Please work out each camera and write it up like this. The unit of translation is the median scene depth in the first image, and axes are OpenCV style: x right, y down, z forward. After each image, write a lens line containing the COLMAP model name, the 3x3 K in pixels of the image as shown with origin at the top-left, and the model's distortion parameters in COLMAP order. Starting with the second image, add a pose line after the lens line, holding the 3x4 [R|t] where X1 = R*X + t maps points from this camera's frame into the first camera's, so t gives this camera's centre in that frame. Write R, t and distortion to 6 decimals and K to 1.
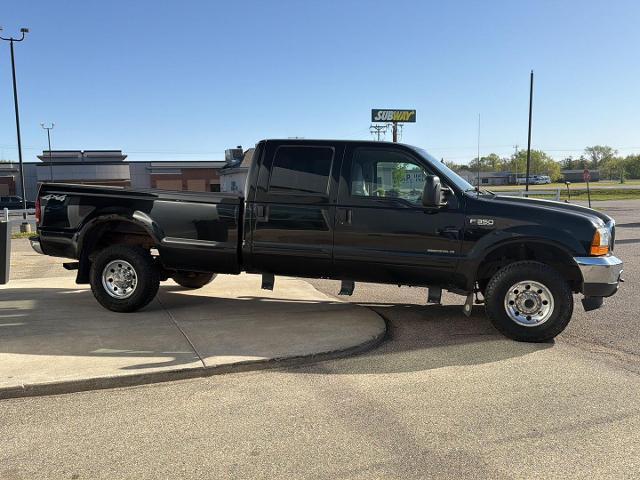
lens RADIAL K [[555.5, 0, 320.0], [0, 555.5, 240.0], [0, 0, 1]] dist [0.121829, -0.236647]
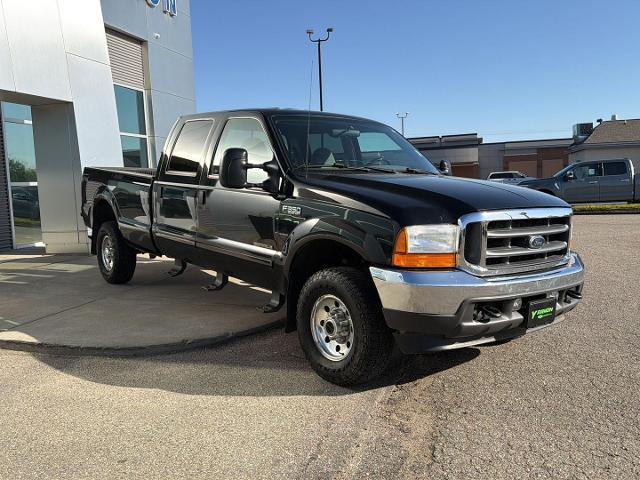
lens RADIAL K [[555.5, 0, 320.0], [0, 555.5, 240.0], [0, 0, 1]] dist [0.121829, -0.236647]
pose [[0.803649, 0.056884, -0.592379, 0.764916], [-0.038237, 0.998300, 0.043989, -0.026405], [0.593874, -0.012701, 0.804458, 0.431898]]
